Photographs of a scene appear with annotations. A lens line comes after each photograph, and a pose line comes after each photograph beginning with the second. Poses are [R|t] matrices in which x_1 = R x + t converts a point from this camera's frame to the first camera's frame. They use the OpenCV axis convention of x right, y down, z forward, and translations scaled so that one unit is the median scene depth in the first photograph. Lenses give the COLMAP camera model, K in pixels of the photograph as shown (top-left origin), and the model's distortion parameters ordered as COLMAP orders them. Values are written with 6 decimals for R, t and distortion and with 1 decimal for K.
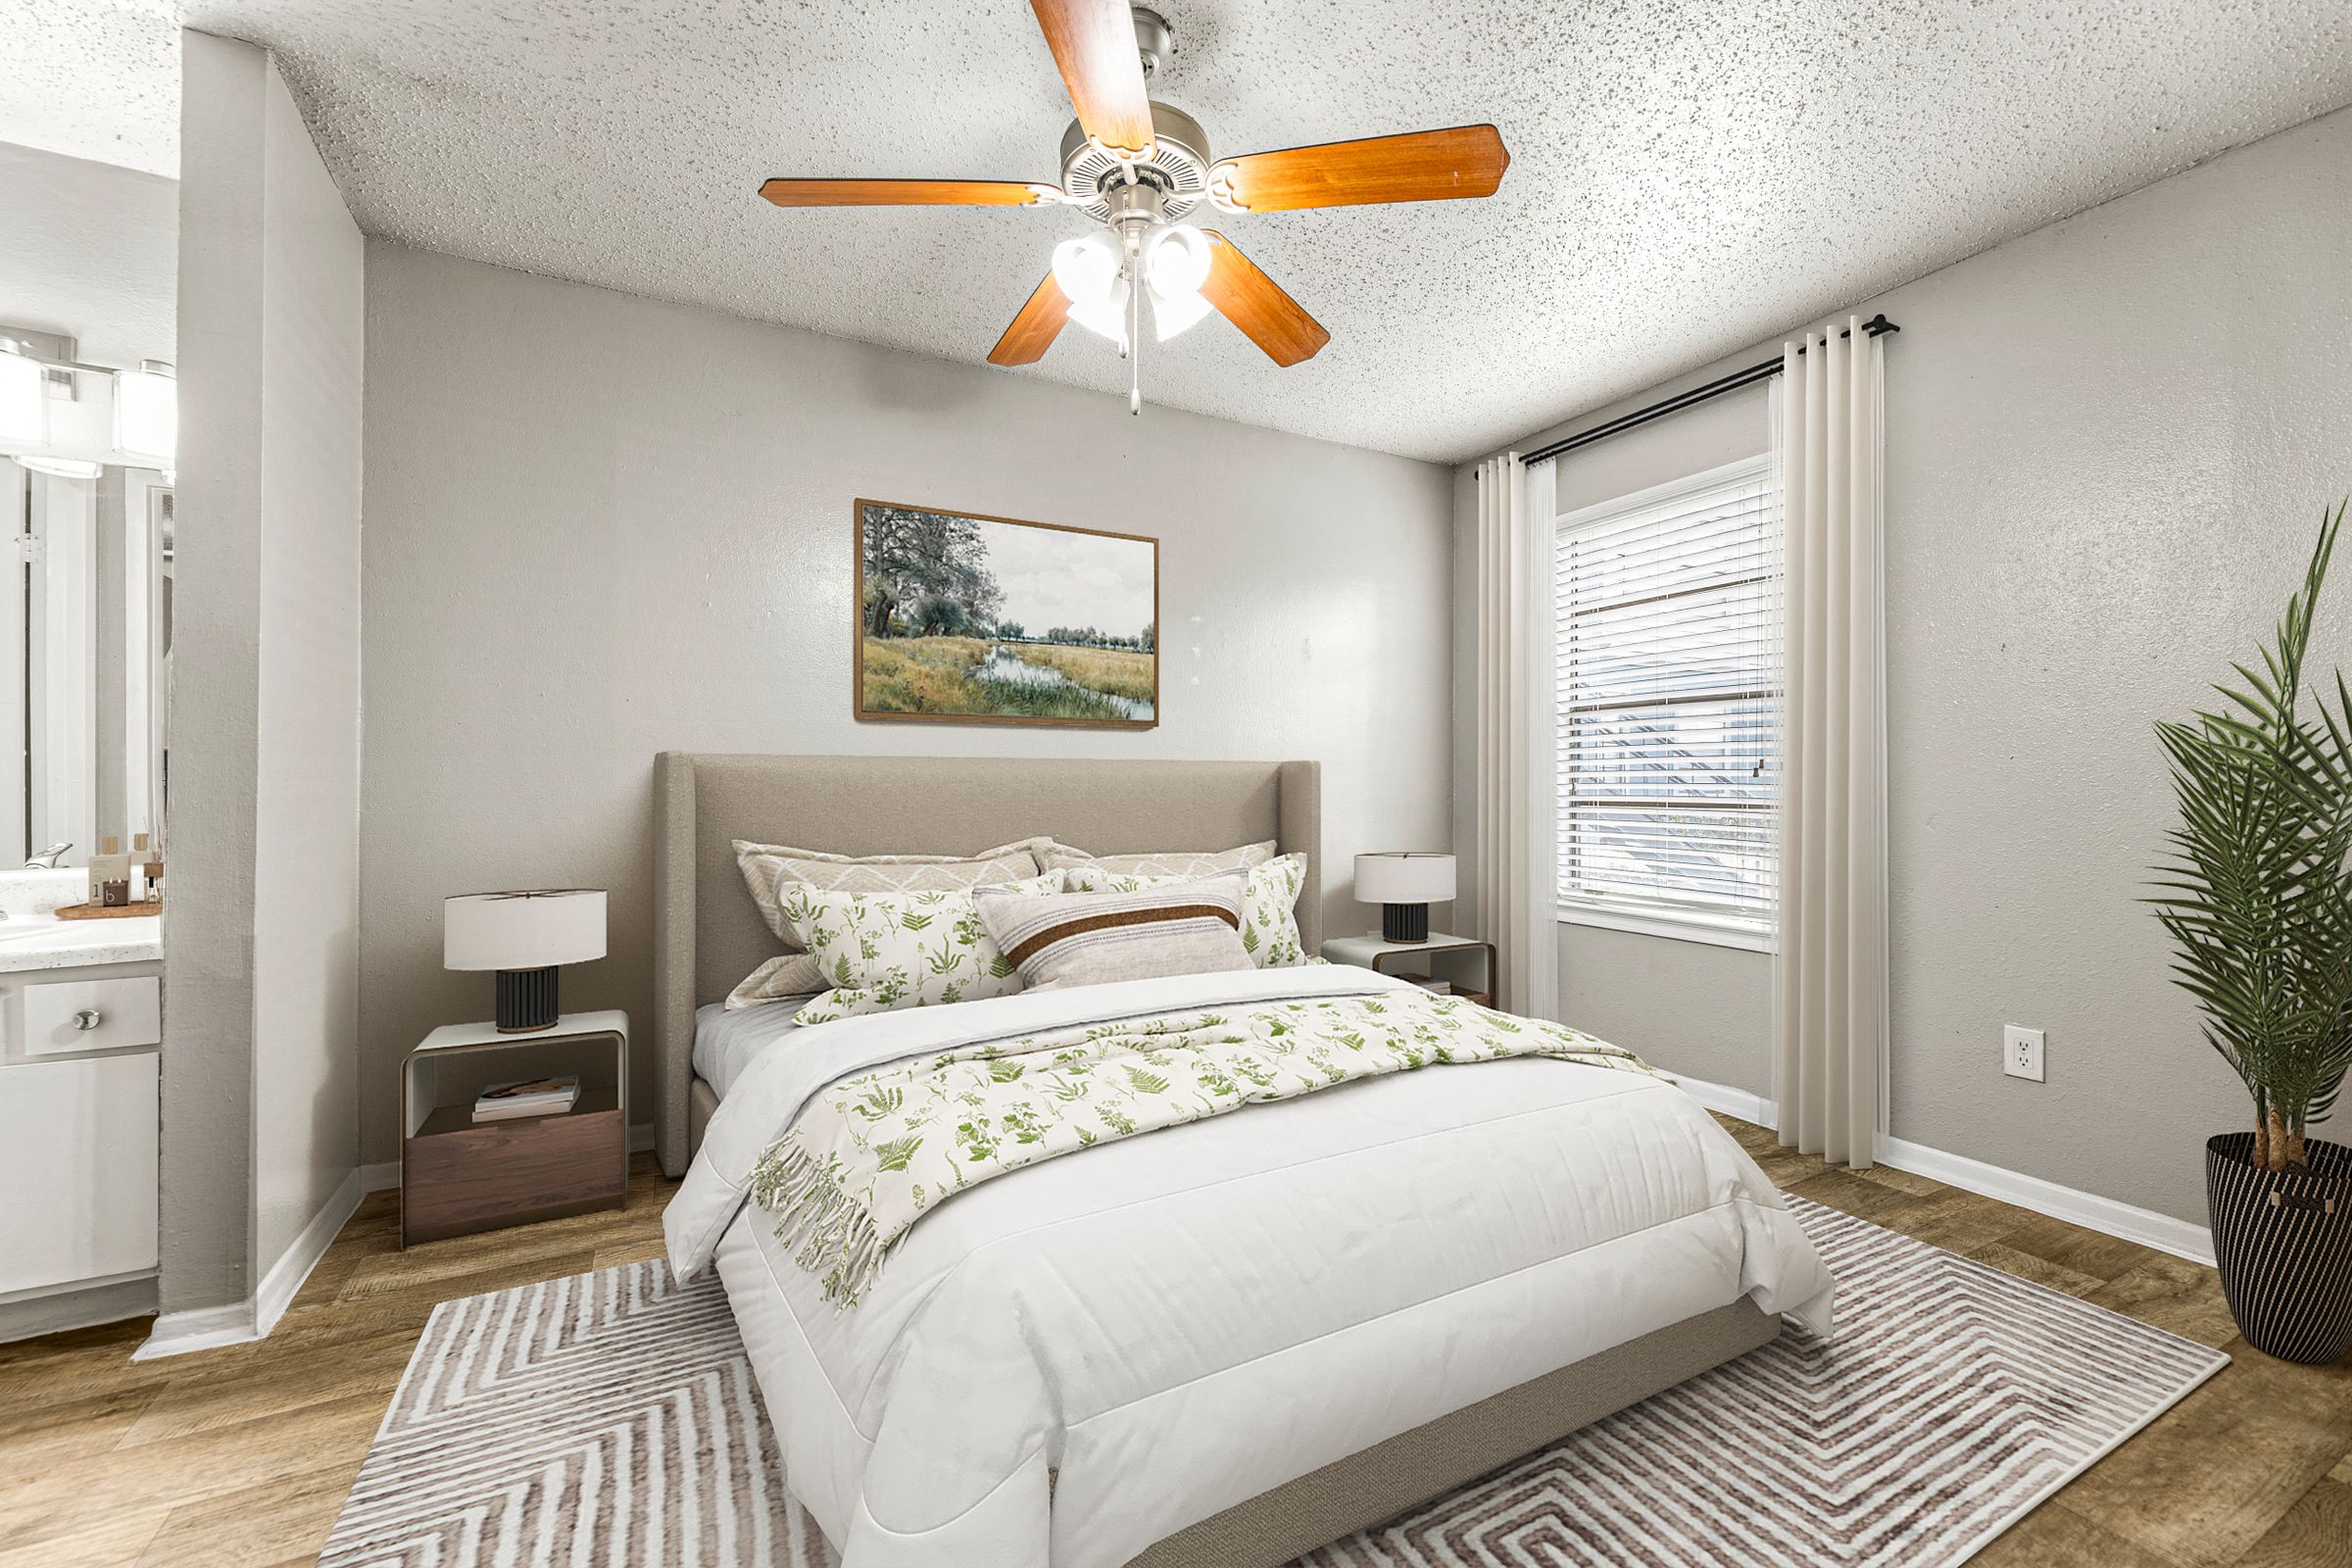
lens RADIAL K [[957.4, 0, 1184.9], [0, 957.4, 778.7], [0, 0, 1]] dist [-0.000340, -0.000045]
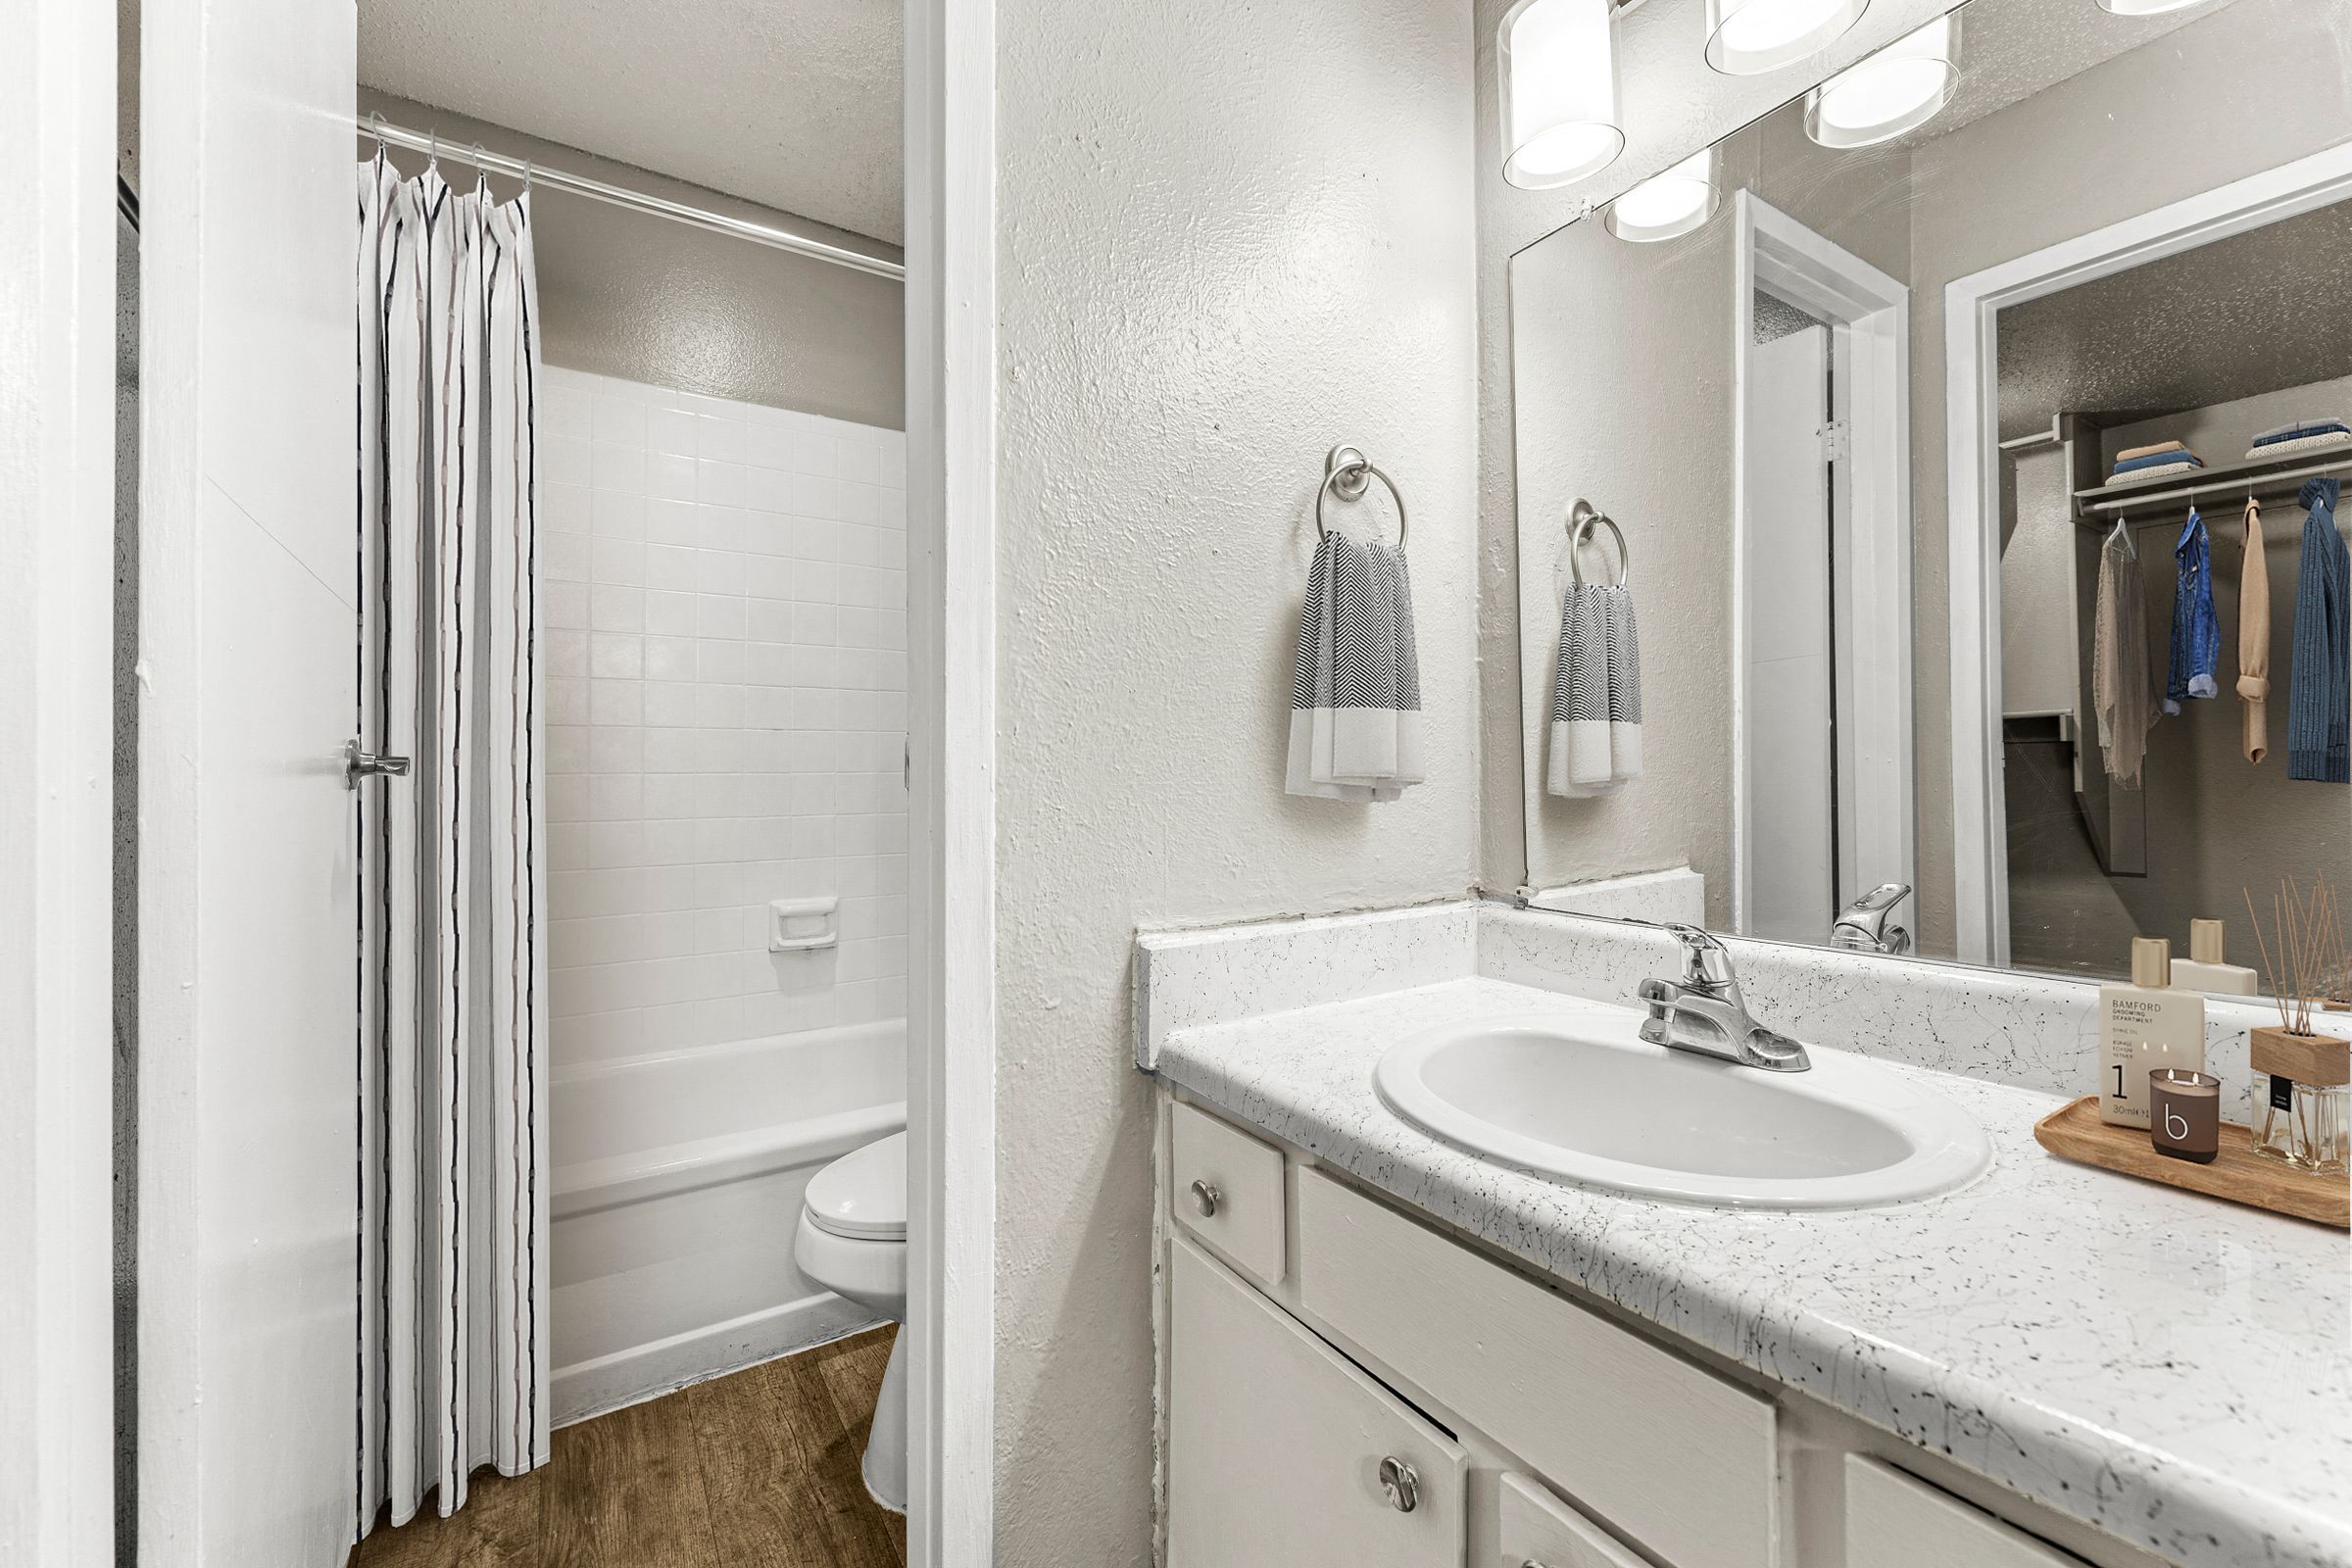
lens RADIAL K [[957.4, 0, 1173.7], [0, 957.4, 773.6], [0, 0, 1]] dist [-0.000340, -0.000045]
pose [[0.087330, -0.005843, -0.996162, -0.530485], [0.006483, 0.999965, -0.005297, 0.012372], [0.996158, -0.005996, 0.087364, 0.438547]]
